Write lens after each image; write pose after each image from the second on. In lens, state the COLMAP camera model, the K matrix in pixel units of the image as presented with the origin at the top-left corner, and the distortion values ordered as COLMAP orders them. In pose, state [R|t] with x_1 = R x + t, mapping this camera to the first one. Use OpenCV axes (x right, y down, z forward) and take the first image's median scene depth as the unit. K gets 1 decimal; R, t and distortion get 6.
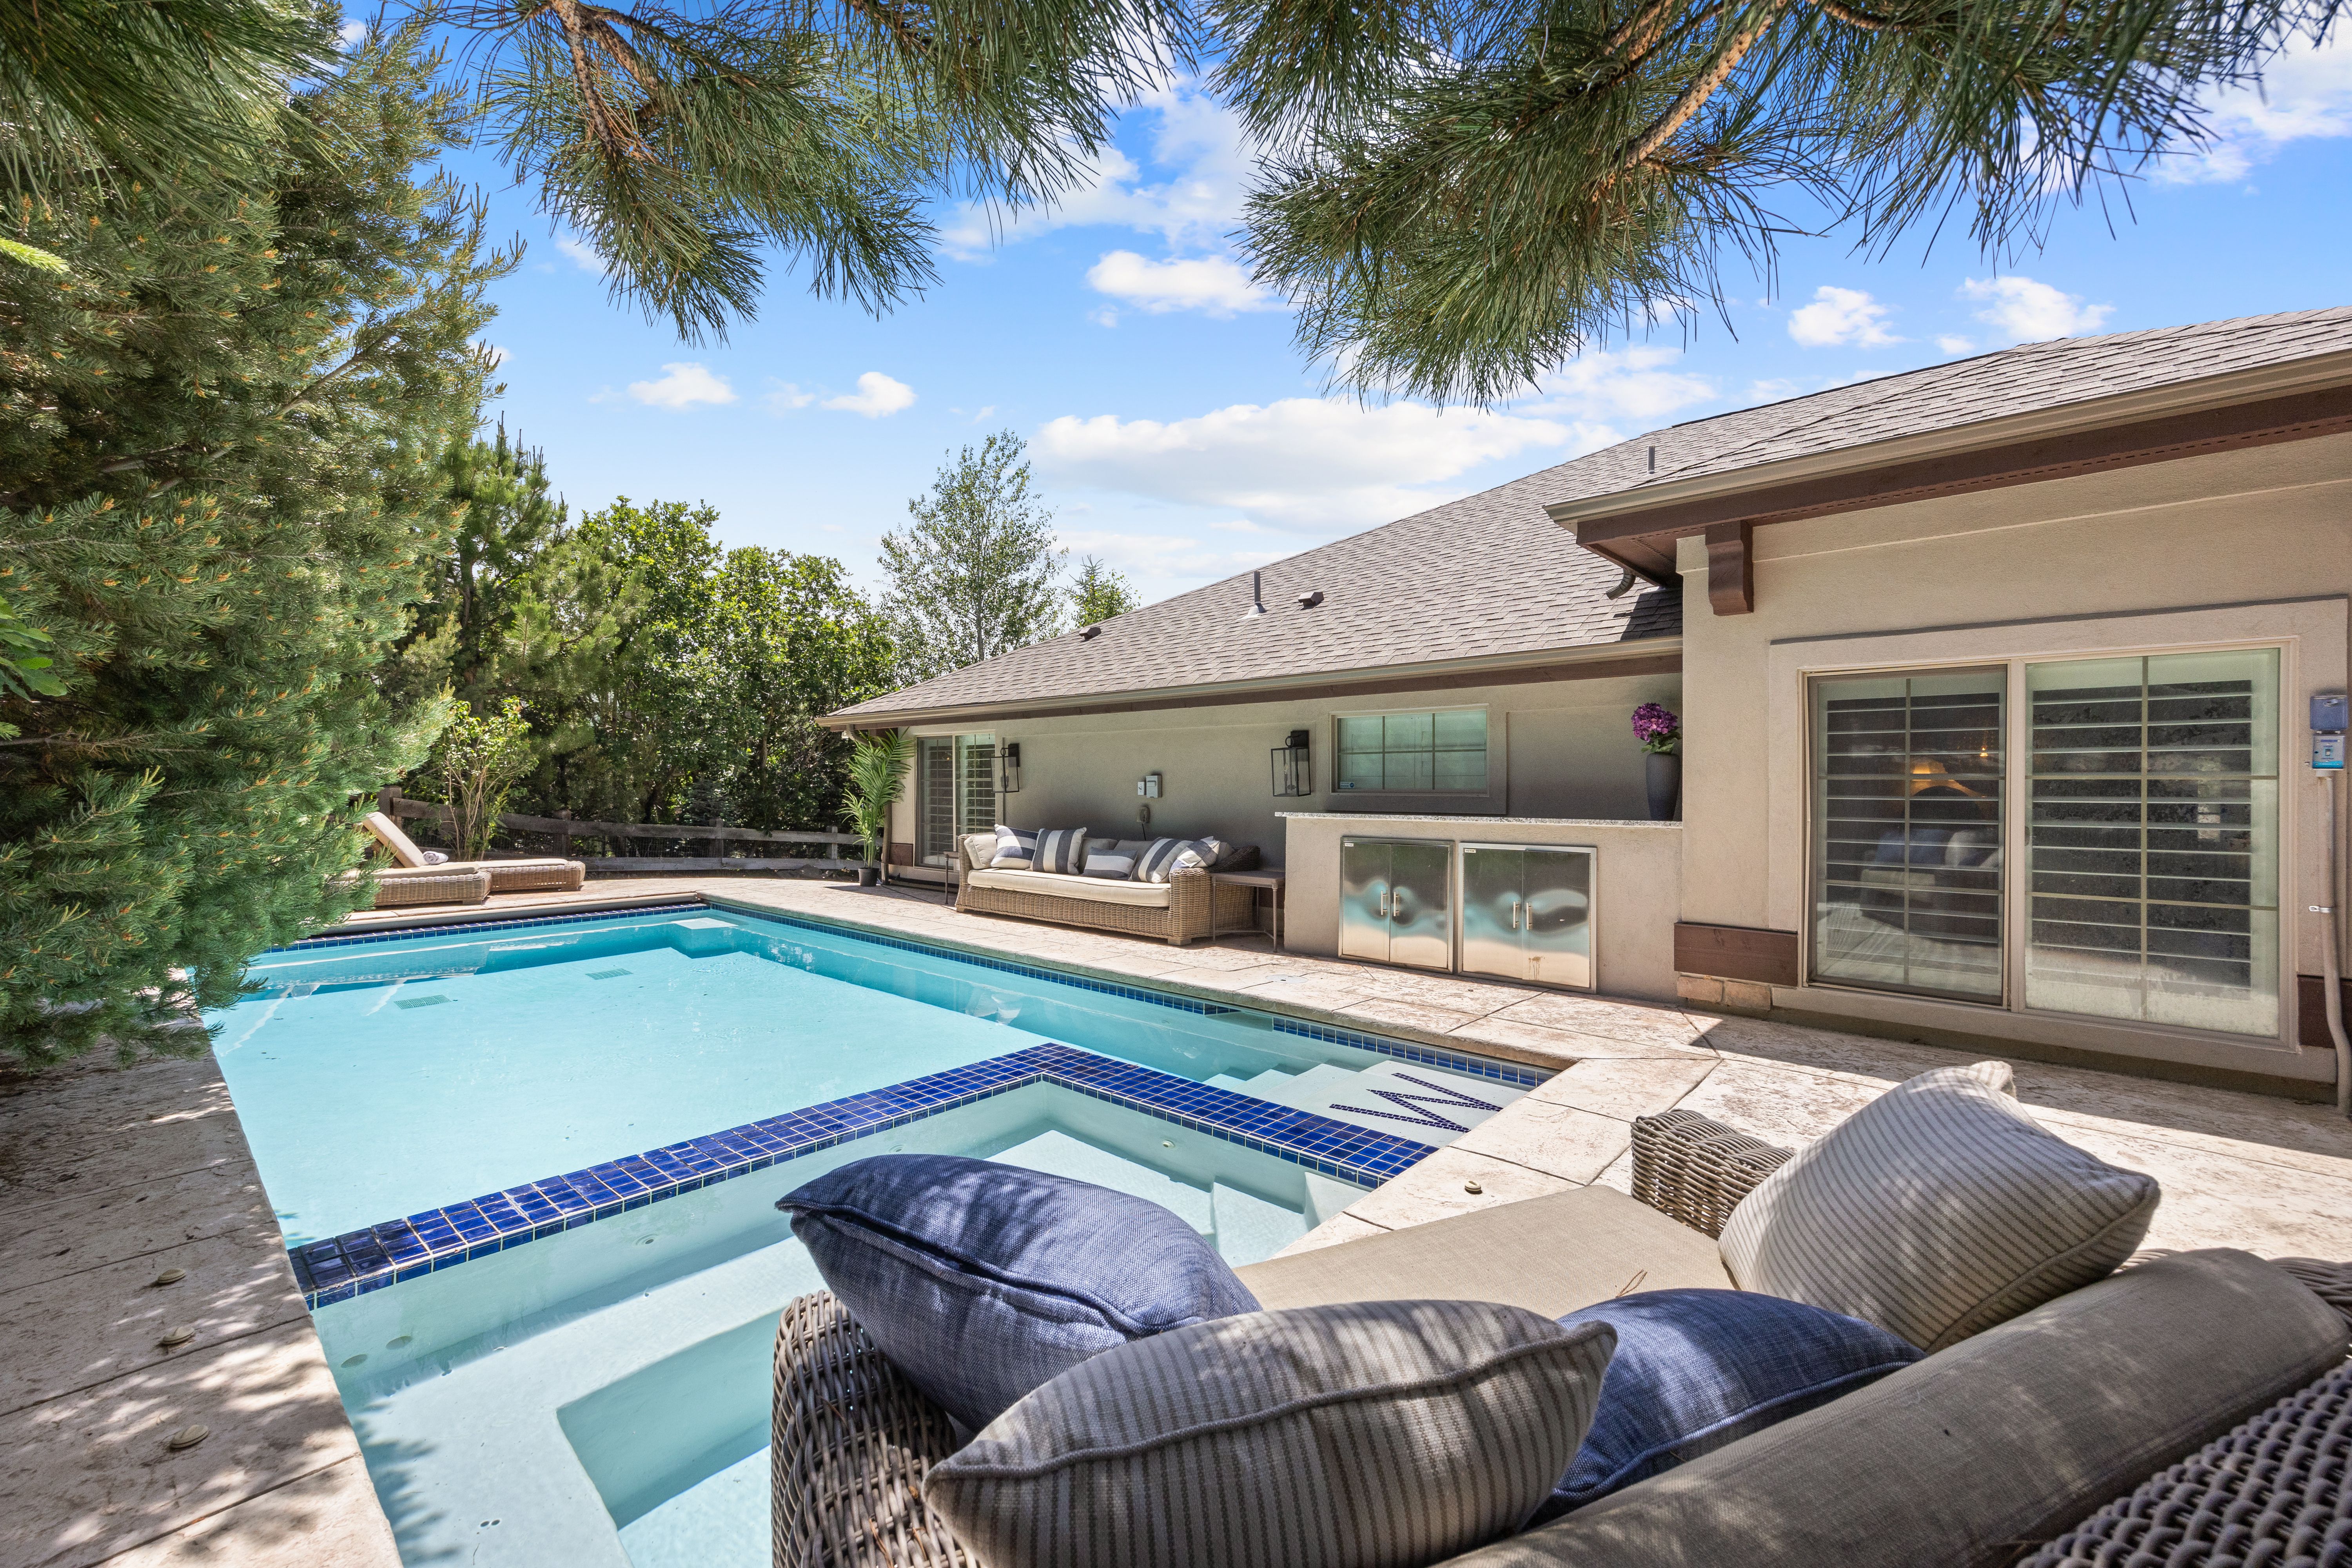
lens RADIAL K [[949.0, 0, 1175.5], [0, 949.0, 784.5], [0, 0, 1]] dist [0.015237, 0.000173]
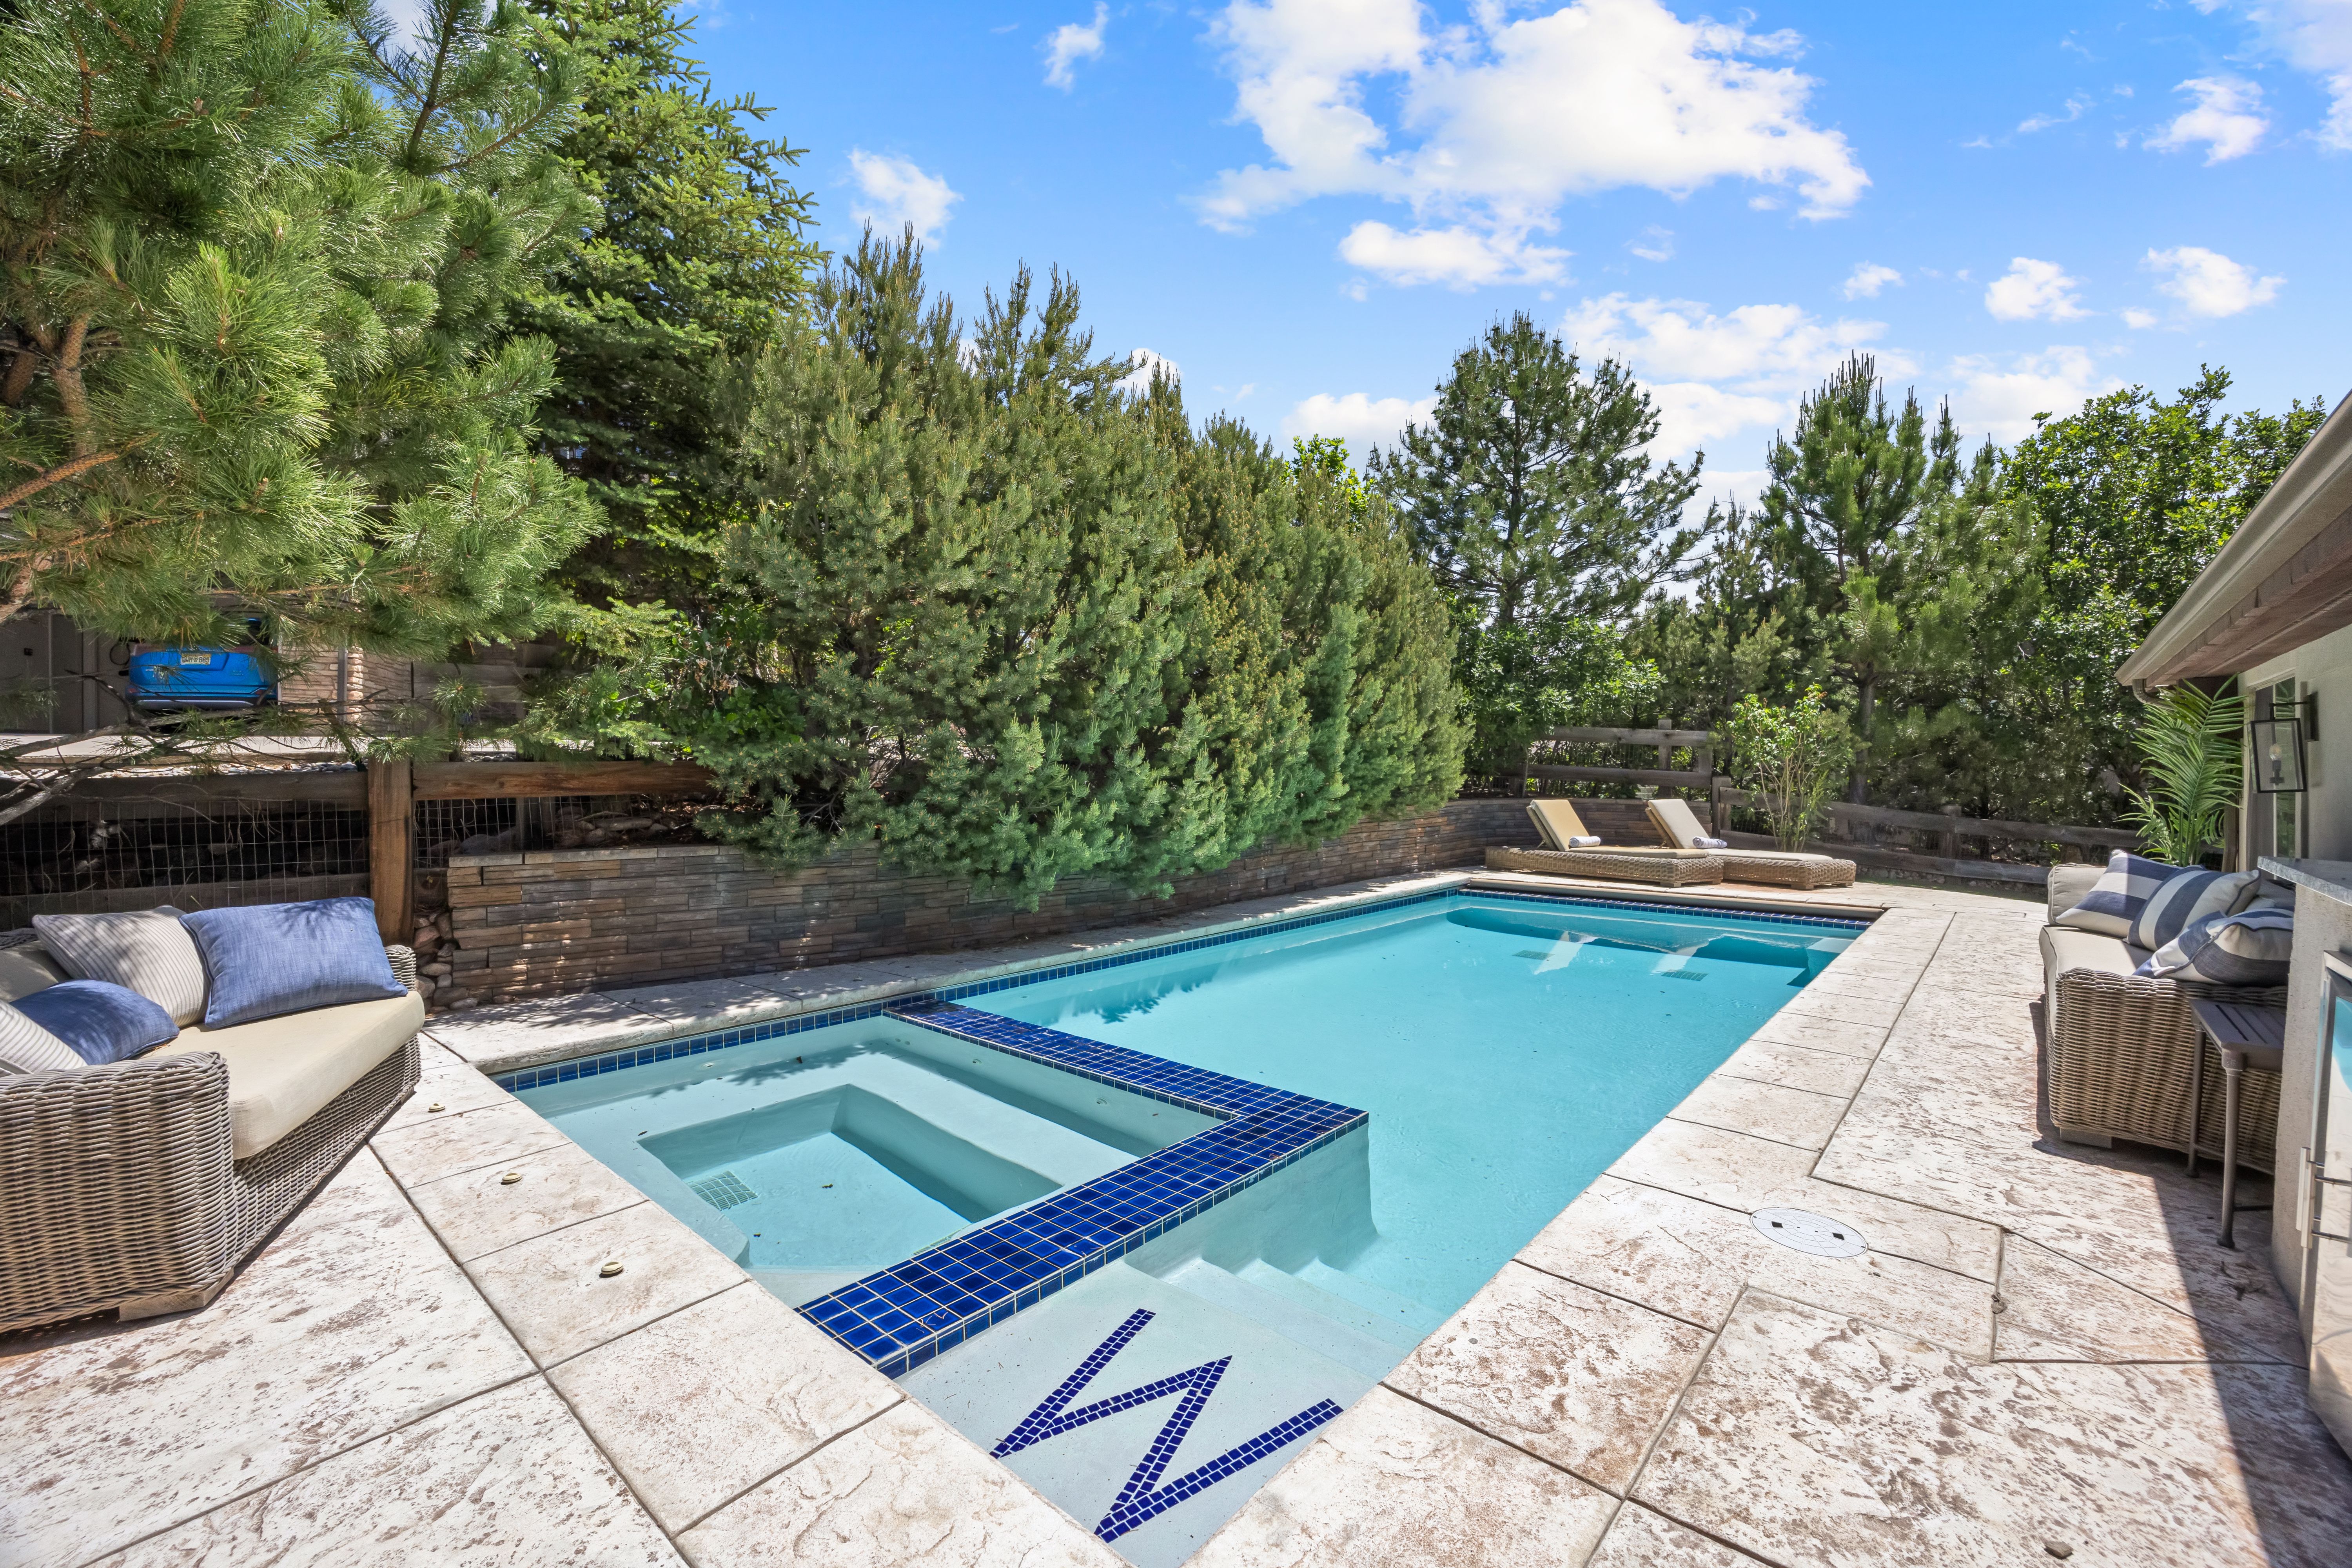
lens RADIAL K [[971.4, 0, 1183.2], [0, 971.4, 775.6], [0, 0, 1]] dist [-0.010597, 0.000054]
pose [[0.005751, 0.001012, -0.999983, 0.455410], [-0.002478, 0.999996, 0.000998, 0.001632], [0.999980, 0.002472, 0.005753, 0.600734]]
